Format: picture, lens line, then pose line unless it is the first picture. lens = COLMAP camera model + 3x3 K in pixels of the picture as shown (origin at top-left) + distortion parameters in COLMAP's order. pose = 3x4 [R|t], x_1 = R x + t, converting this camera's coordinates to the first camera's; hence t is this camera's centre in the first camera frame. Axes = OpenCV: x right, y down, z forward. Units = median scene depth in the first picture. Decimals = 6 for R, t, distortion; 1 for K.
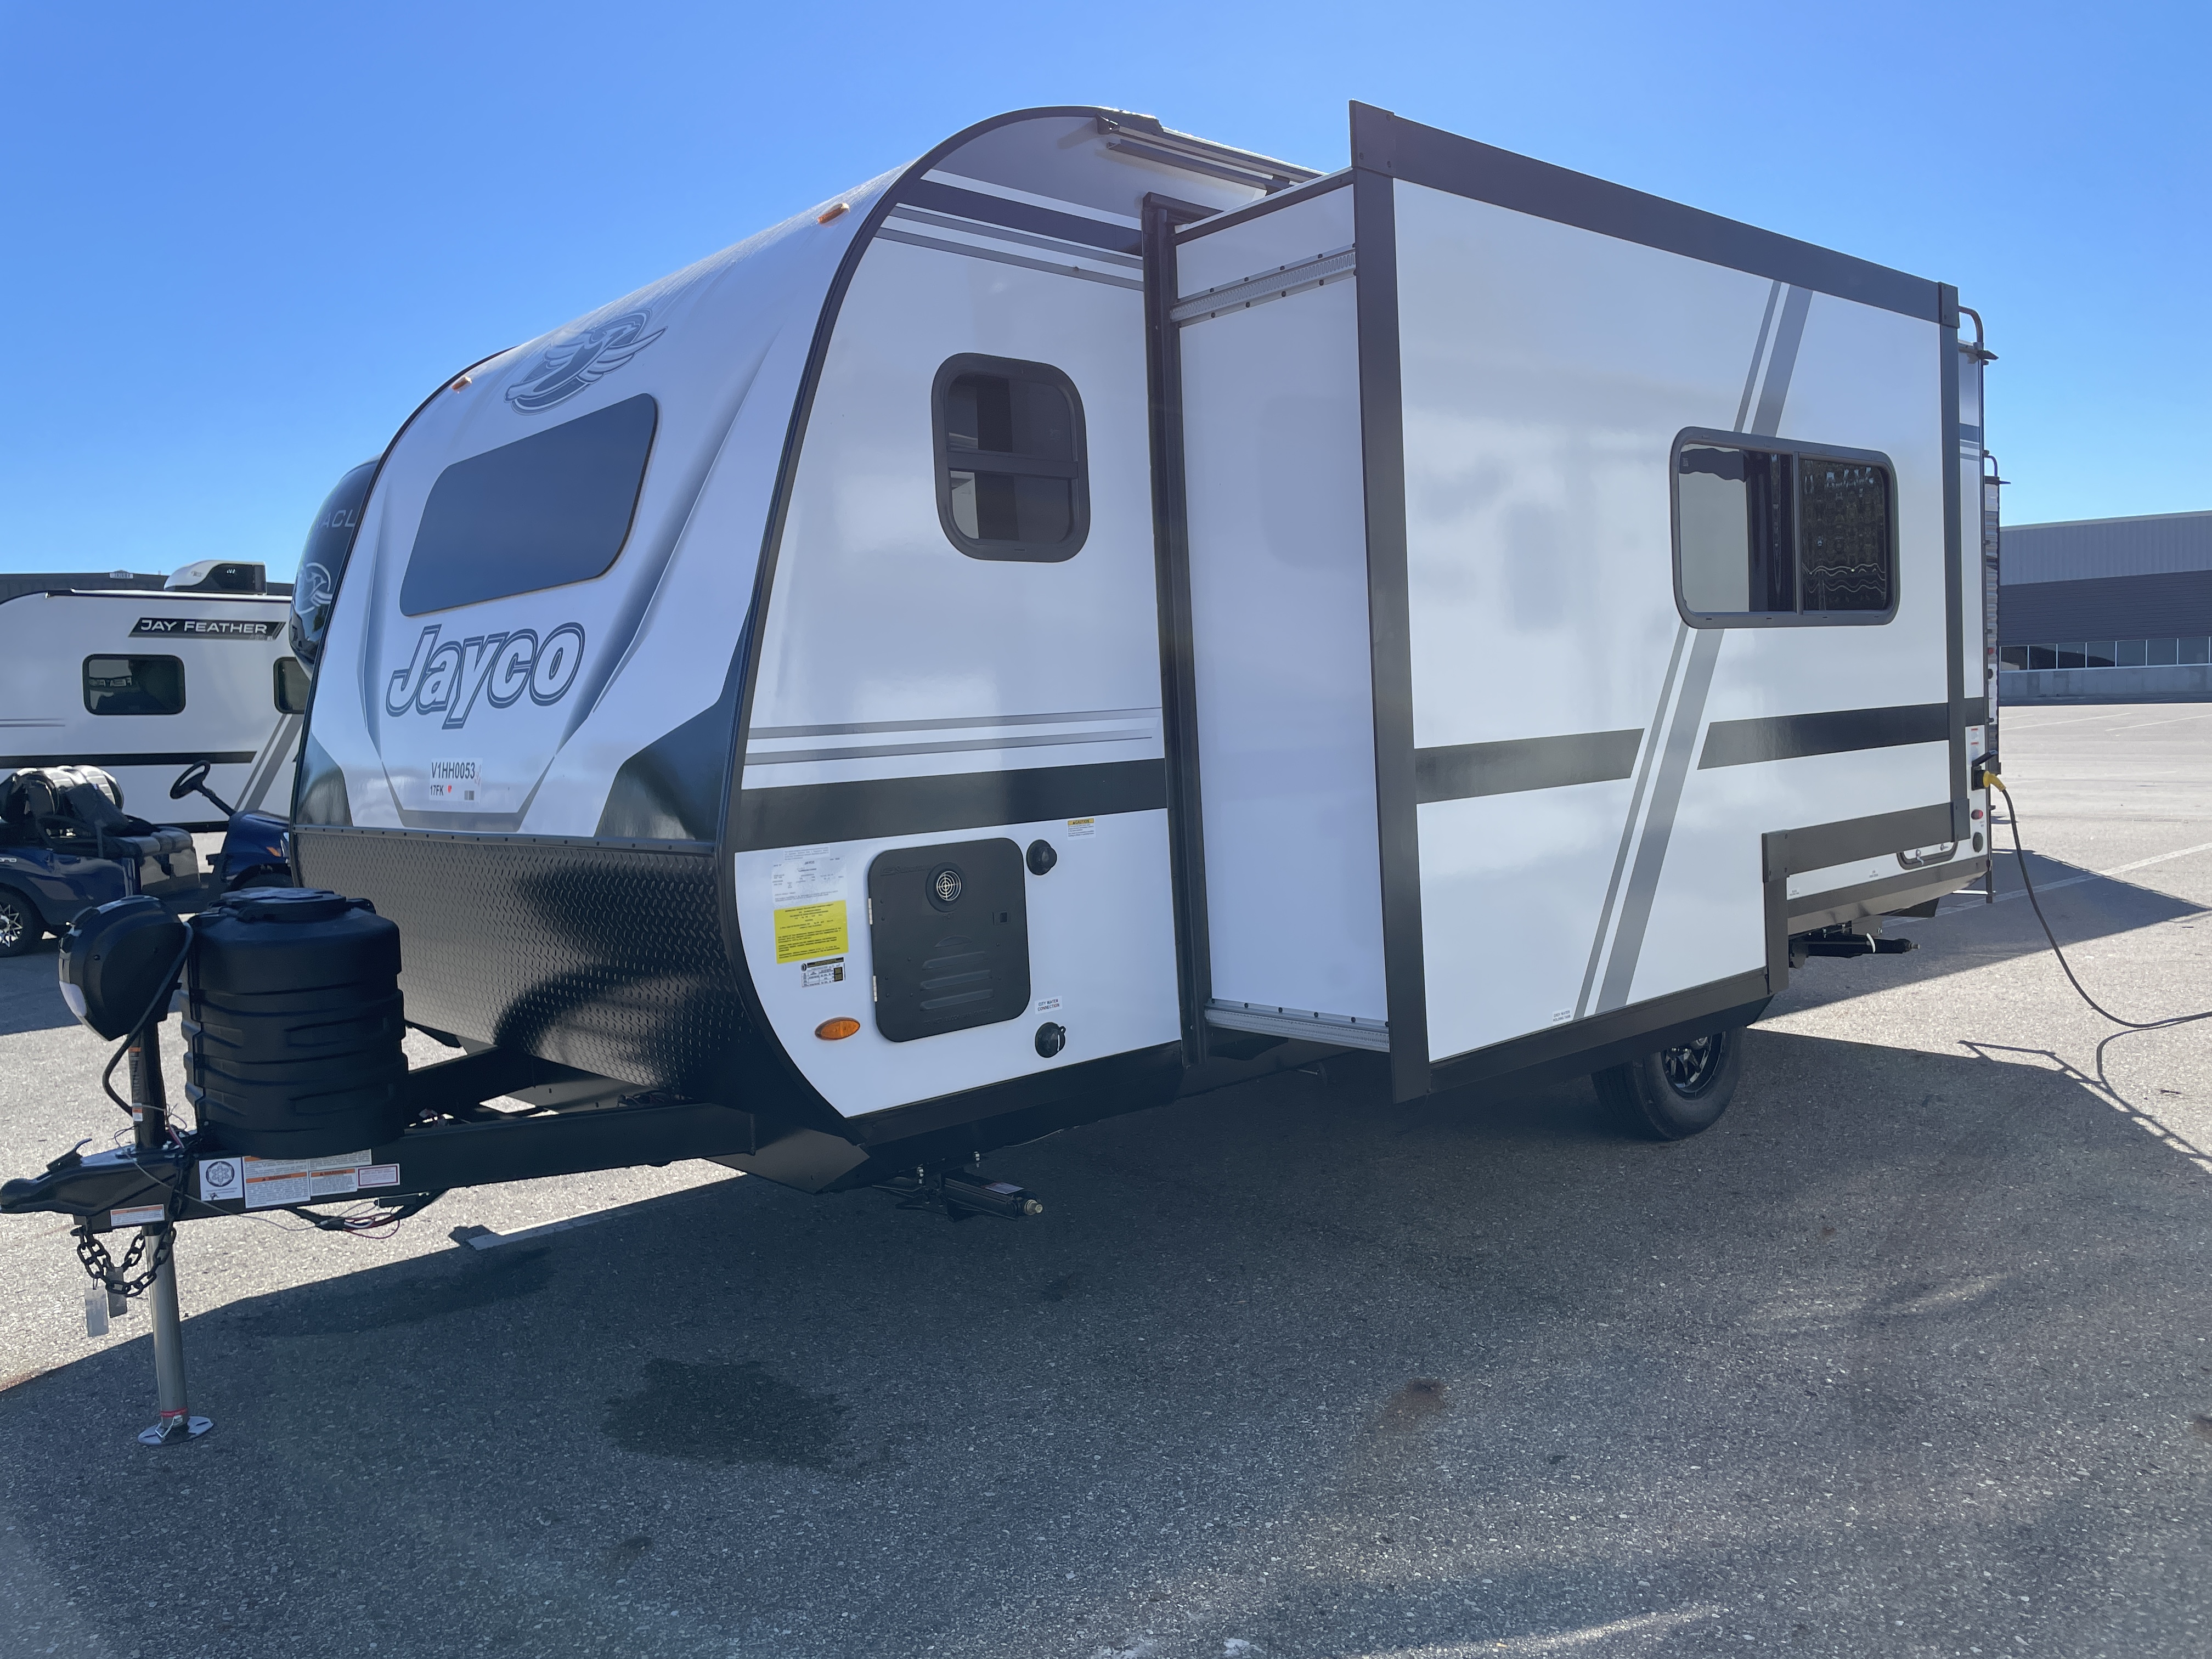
lens RADIAL K [[1671.2, 0, 1060.4], [0, 1671.2, 830.7], [0, 0, 1]] dist [0.089927, -0.127847]
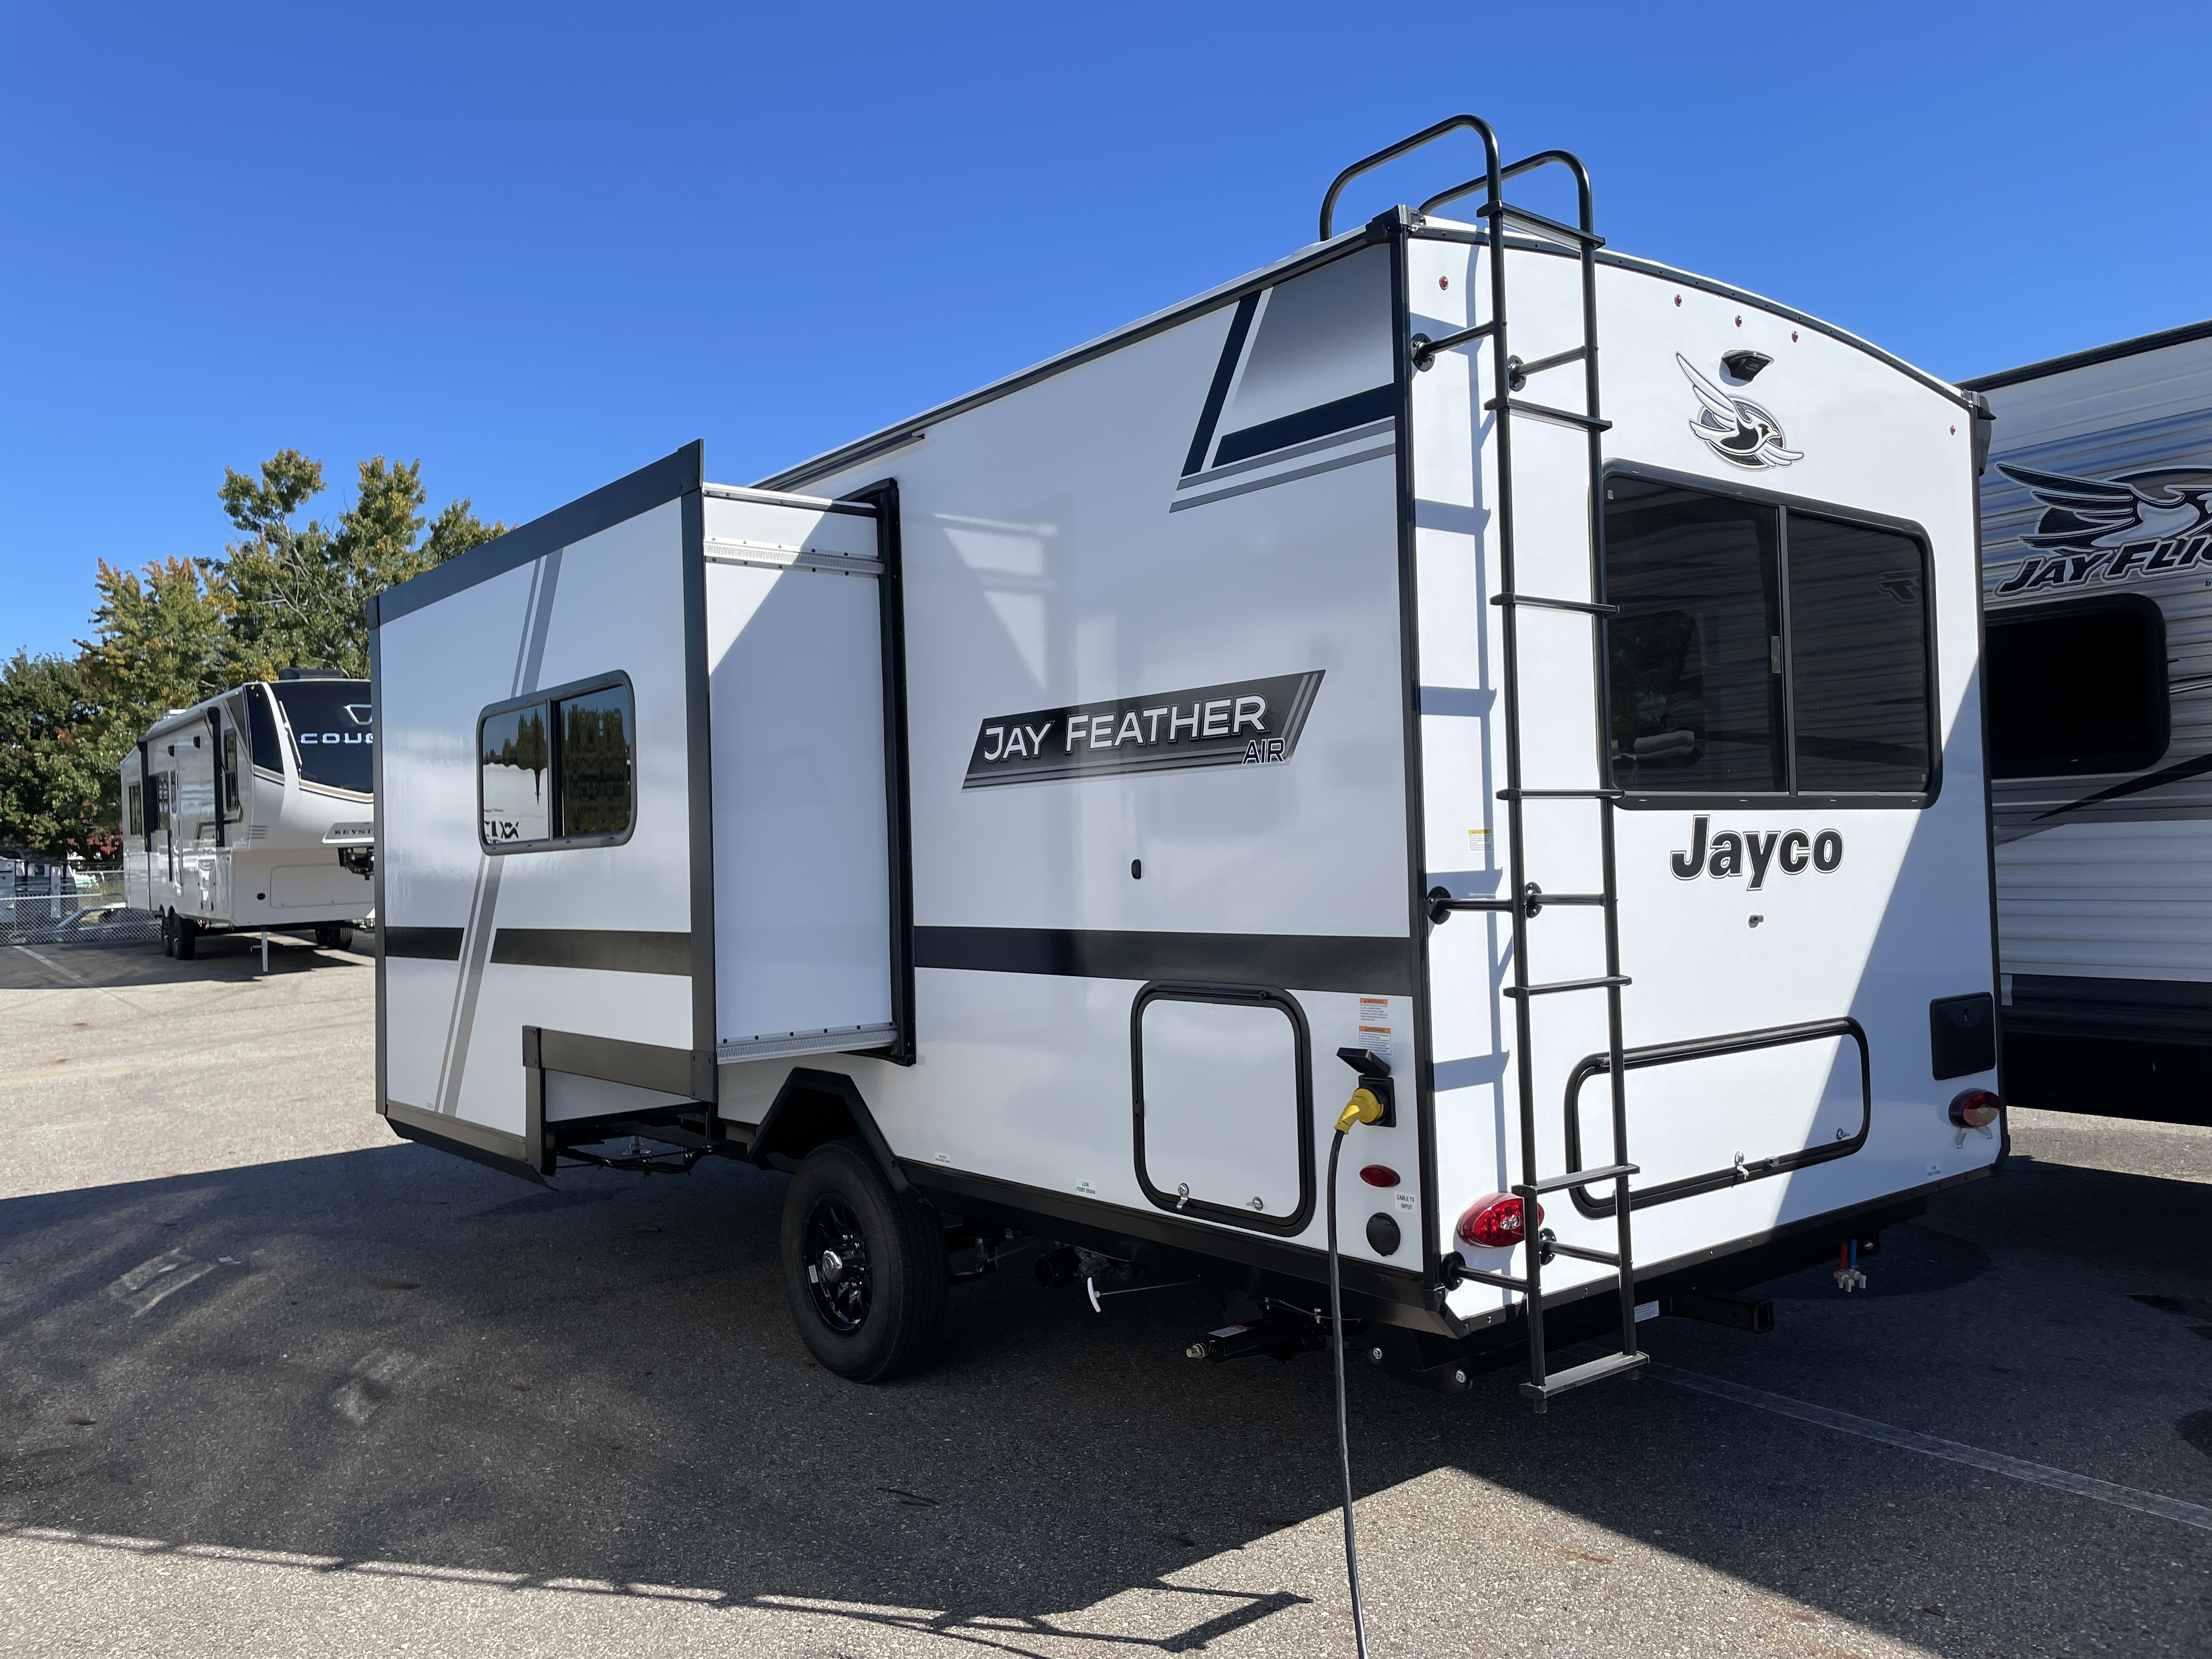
lens RADIAL K [[1671.2, 0, 1060.4], [0, 1671.2, 830.7], [0, 0, 1]] dist [0.089927, -0.127847]
pose [[-0.053440, 0.035252, -0.997949, 1.646396], [-0.033484, 0.998751, 0.037074, -0.200664], [0.998010, 0.035397, -0.052192, 1.496679]]
